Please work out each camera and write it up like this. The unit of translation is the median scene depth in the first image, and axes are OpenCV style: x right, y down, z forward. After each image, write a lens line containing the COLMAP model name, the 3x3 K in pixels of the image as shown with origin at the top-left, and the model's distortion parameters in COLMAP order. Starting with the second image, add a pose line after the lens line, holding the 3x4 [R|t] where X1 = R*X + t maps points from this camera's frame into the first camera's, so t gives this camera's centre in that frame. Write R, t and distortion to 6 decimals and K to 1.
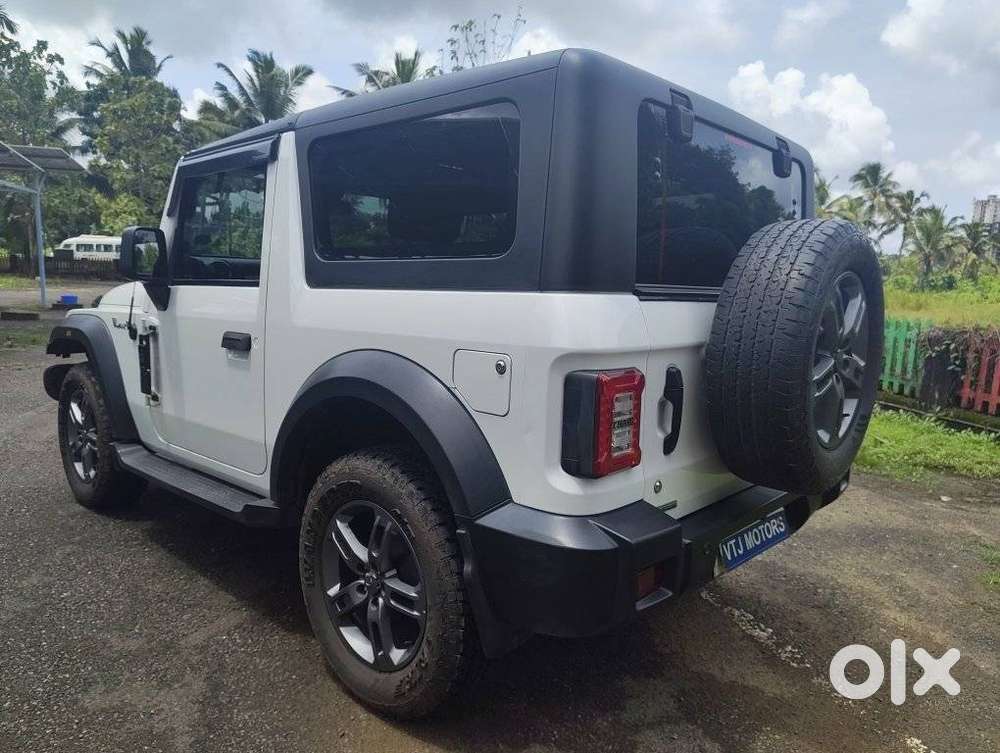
lens RADIAL K [[694.4, 0, 507.5], [0, 694.4, 376.8], [0, 0, 1]] dist [0.042800, -0.054313]
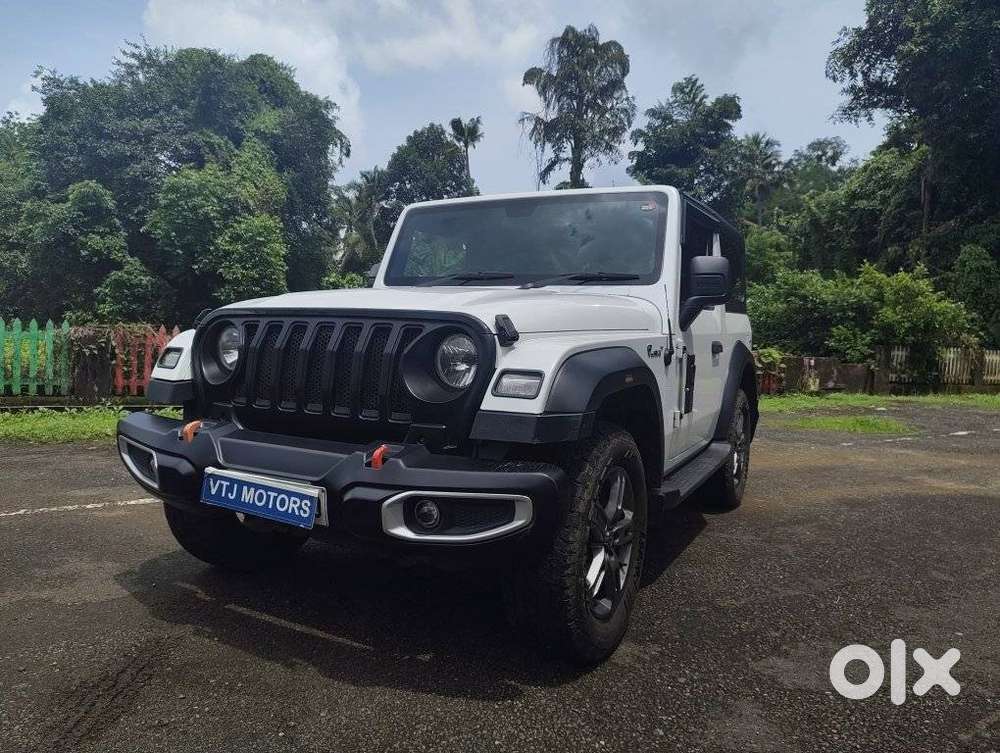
lens RADIAL K [[694.4, 0, 507.5], [0, 694.4, 376.8], [0, 0, 1]] dist [0.042800, -0.054313]
pose [[-0.246307, -0.104073, 0.963588, -1.873304], [0.086465, 0.987894, 0.128800, -0.238695], [-0.965327, 0.115041, -0.234326, 1.955540]]
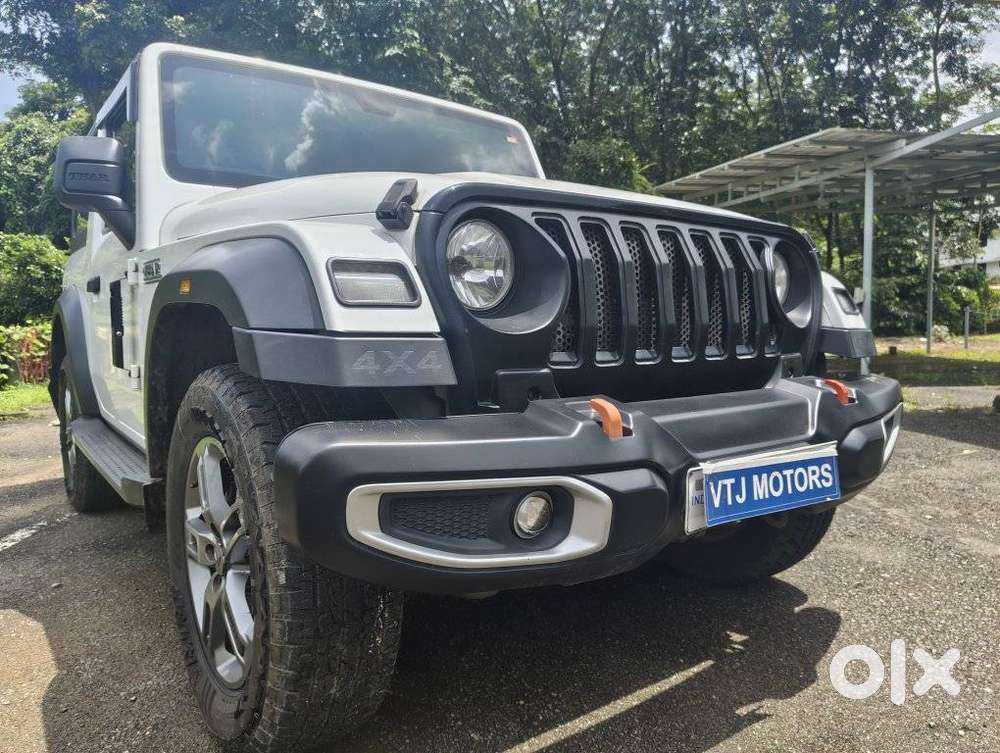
lens RADIAL K [[694.4, 0, 507.5], [0, 694.4, 376.8], [0, 0, 1]] dist [0.042800, -0.054313]
pose [[-0.981921, -0.044955, 0.183876, -0.823305], [-0.006105, 0.978406, 0.206602, -0.205814], [-0.189193, 0.201744, -0.960992, 2.664081]]
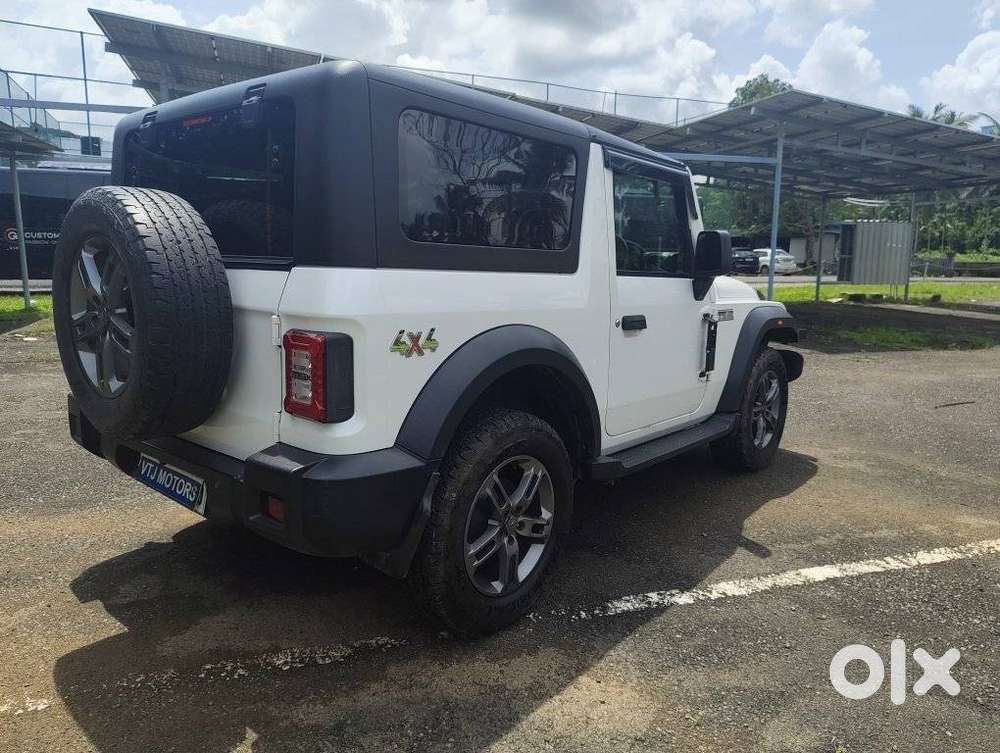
lens RADIAL K [[692.1, 0, 498.0], [0, 692.1, 350.5], [0, 0, 1]] dist [0.054039, -0.063427]
pose [[0.017504, 0.089441, -0.995838, 1.333995], [-0.145918, 0.985556, 0.085952, -0.135965], [0.989142, 0.143806, 0.030302, 1.385431]]
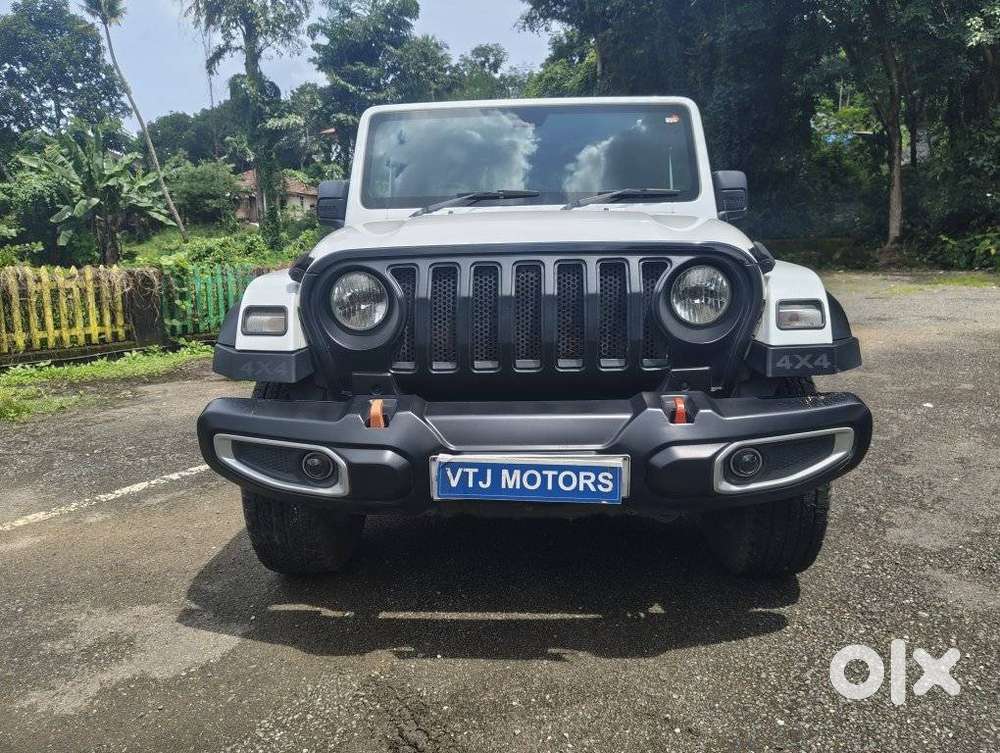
lens RADIAL K [[696.0, 0, 511.8], [0, 696.0, 367.6], [0, 0, 1]] dist [0.050754, -0.055830]
pose [[-0.646753, -0.157238, 0.746316, -1.468755], [0.094396, 0.954493, 0.282900, -0.325191], [-0.756836, 0.253415, -0.602479, 2.507728]]
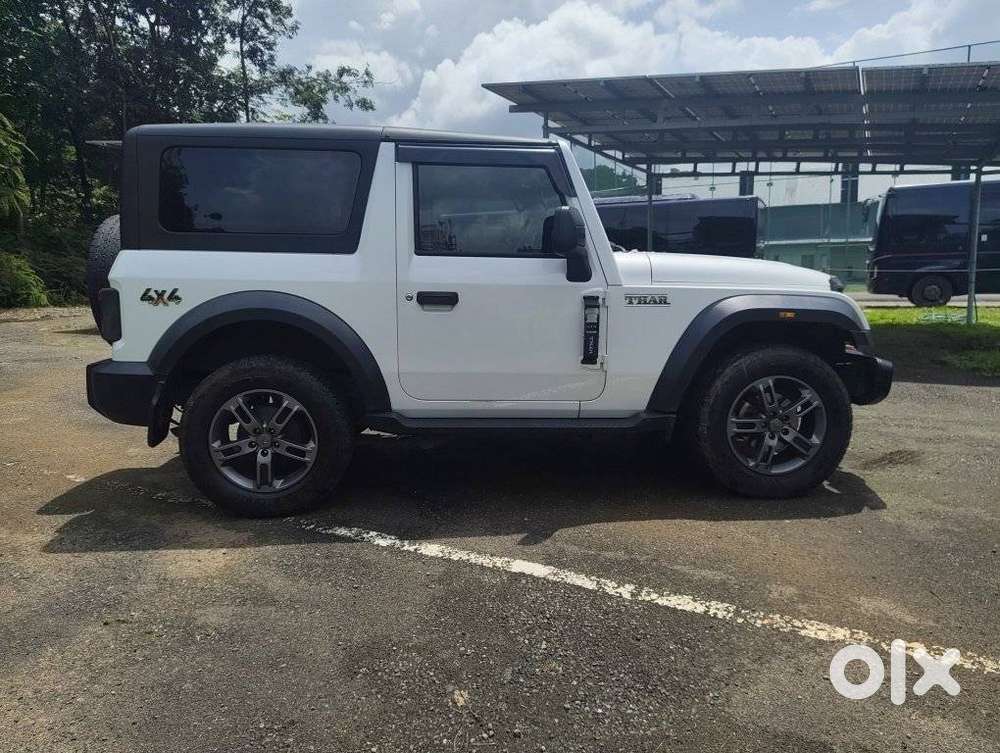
lens RADIAL K [[692.1, 0, 498.0], [0, 692.1, 350.5], [0, 0, 1]] dist [0.054039, -0.063427]
pose [[-0.706555, 0.042365, -0.706389, 0.968653], [-0.115182, 0.978010, 0.173865, -0.267135], [0.698221, 0.204208, -0.686139, 2.729970]]
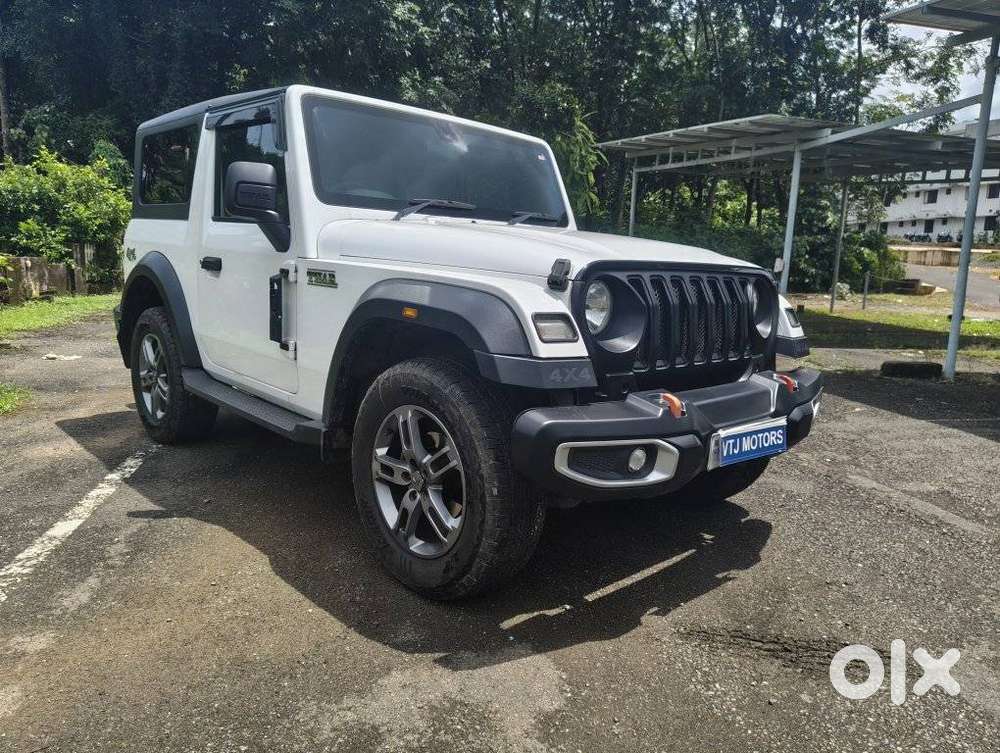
lens RADIAL K [[693.2, 0, 512.8], [0, 693.2, 378.5], [0, 0, 1]] dist [0.037726, -0.040188]
pose [[-0.993937, -0.093206, 0.058323, -0.648099], [-0.072094, 0.952980, 0.294332, -0.351504], [-0.083014, 0.288343, -0.953922, 3.024072]]
